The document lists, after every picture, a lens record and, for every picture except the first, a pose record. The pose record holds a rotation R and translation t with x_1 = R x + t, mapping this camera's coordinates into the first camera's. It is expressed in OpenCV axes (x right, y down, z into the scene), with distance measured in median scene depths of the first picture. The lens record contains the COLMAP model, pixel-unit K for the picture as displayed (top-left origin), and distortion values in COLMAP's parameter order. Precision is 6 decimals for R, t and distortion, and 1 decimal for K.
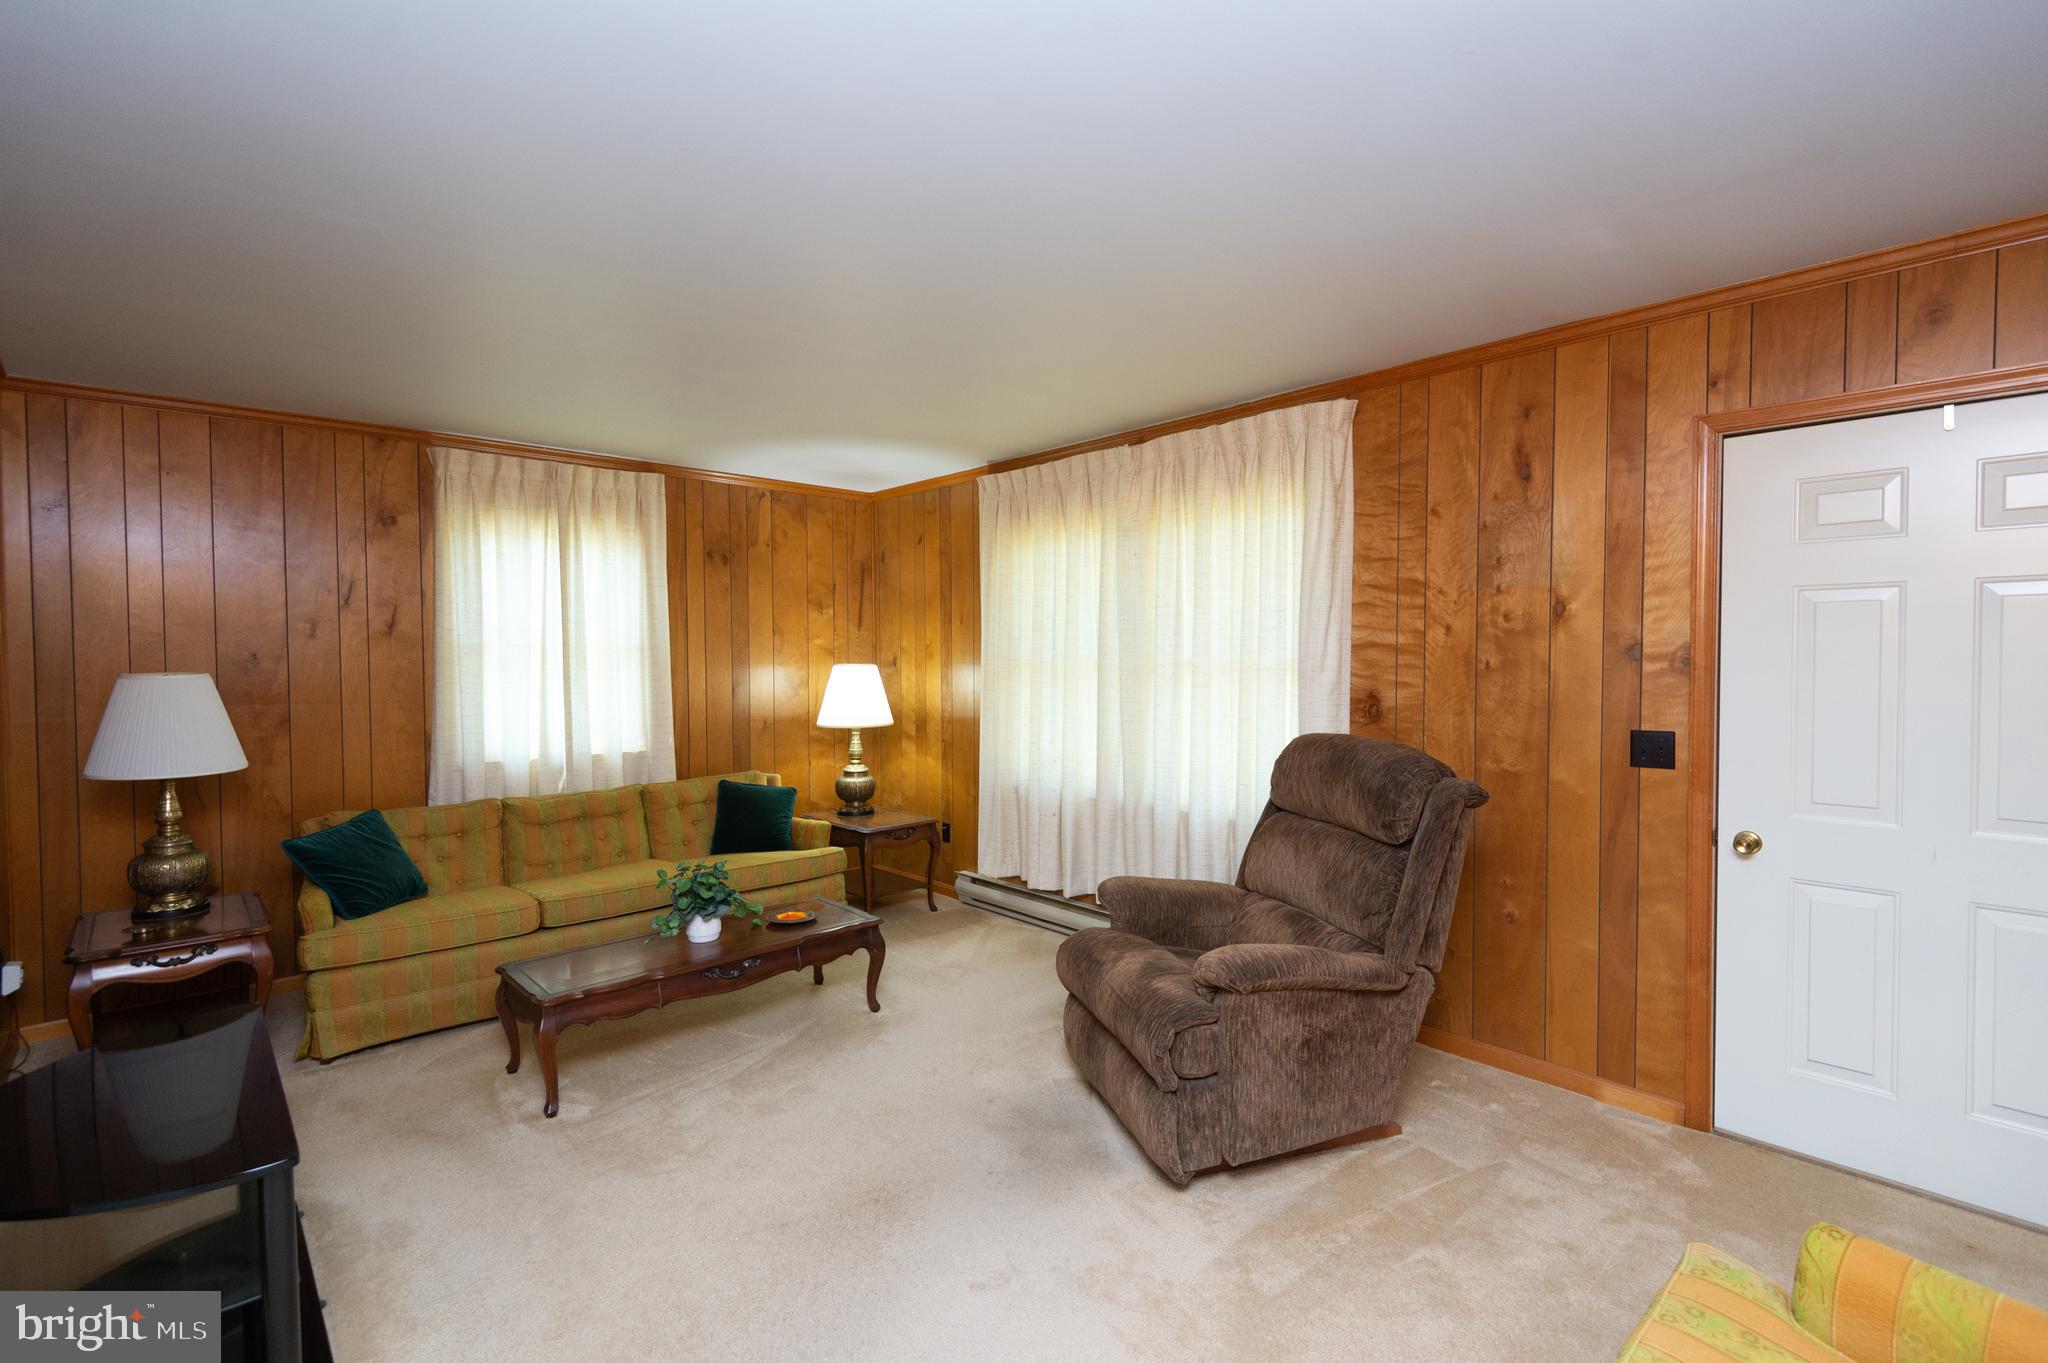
lens RADIAL K [[922.2, 0, 1033.6], [0, 922.2, 682.0], [0, 0, 1]] dist [0.041202, -0.026015]
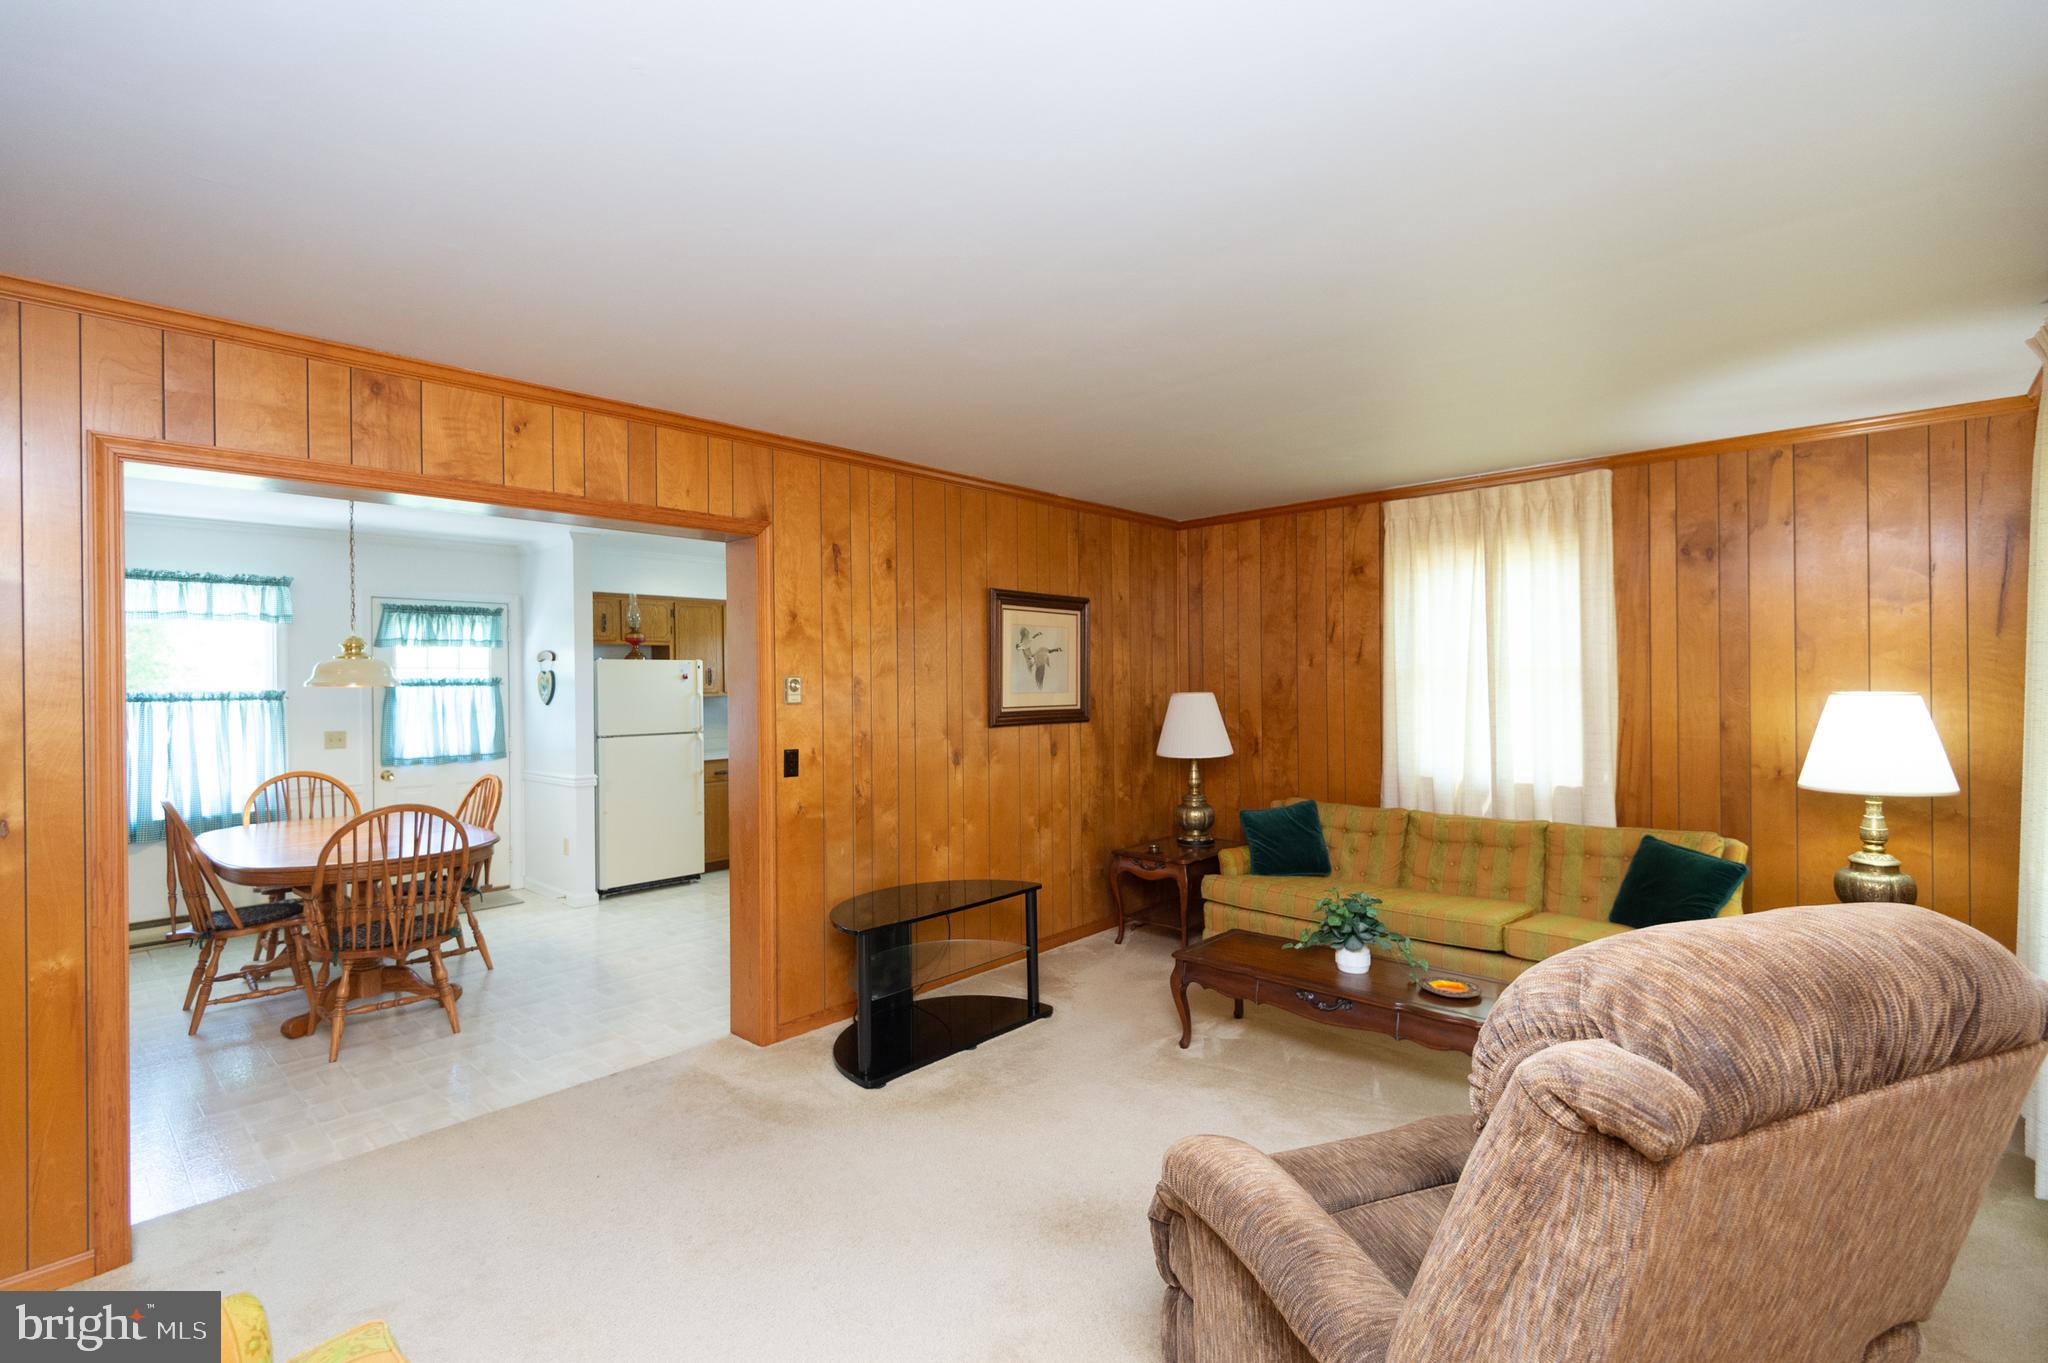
lens RADIAL K [[947.3, 0, 1028.2], [0, 947.3, 679.0], [0, 0, 1]] dist [0.049576, -0.027898]
pose [[0.074855, 0.004608, -0.997184, 0.489253], [-0.017411, 0.999843, 0.003313, -0.024202], [0.997042, 0.017114, 0.074923, 0.437434]]
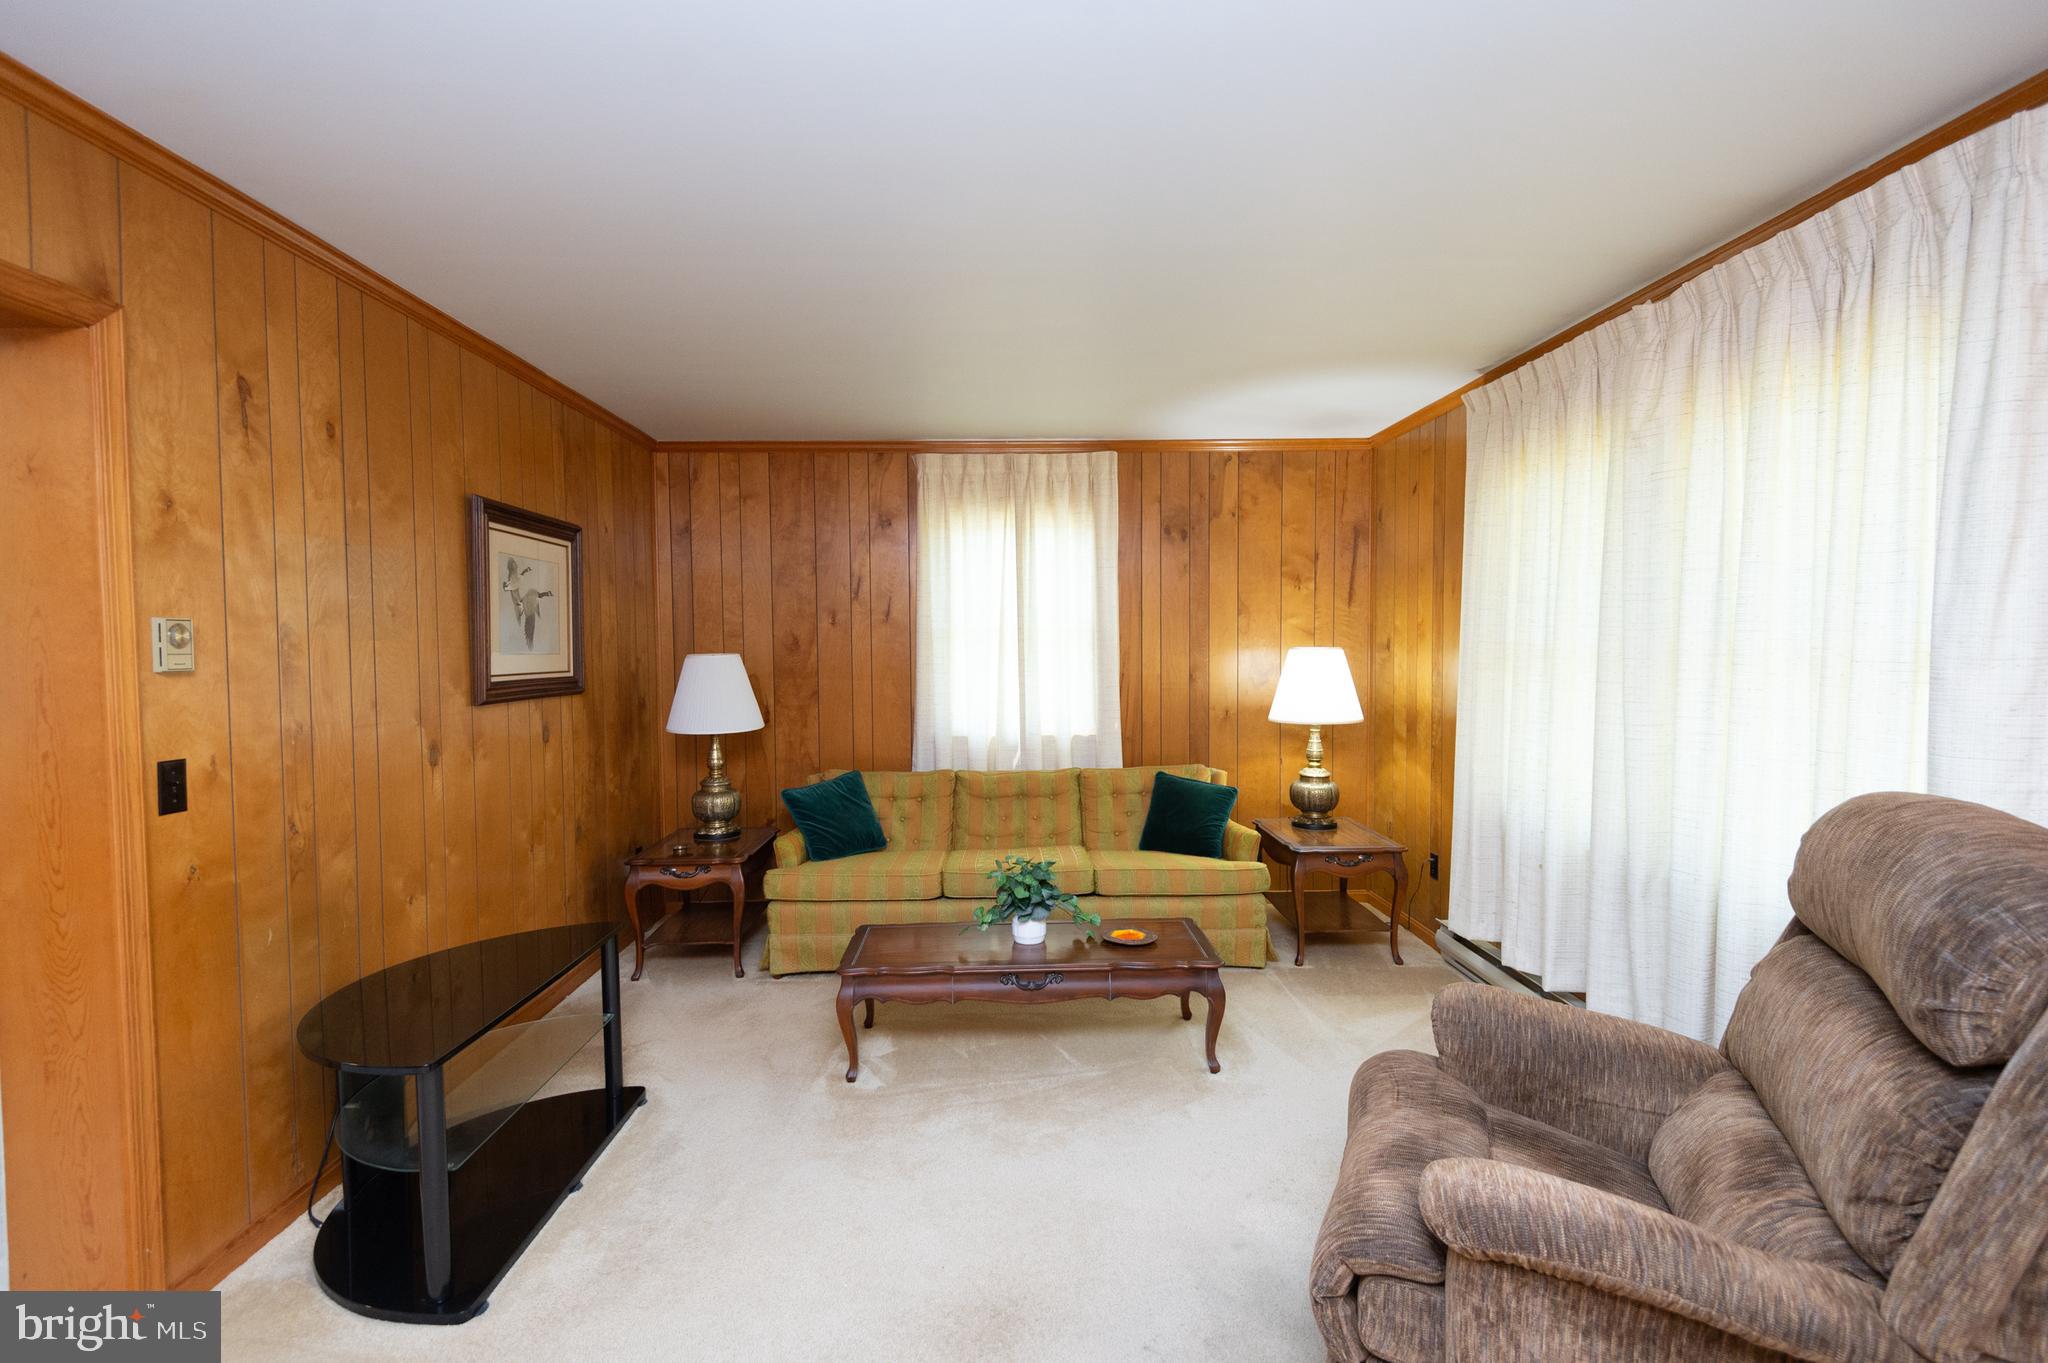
lens RADIAL K [[947.3, 0, 1028.2], [0, 947.3, 679.0], [0, 0, 1]] dist [0.049576, -0.027898]
pose [[0.749640, 0.025360, -0.661359, 0.210741], [-0.014148, 0.999651, 0.022295, -0.007478], [0.661694, -0.007356, 0.749738, 0.213013]]
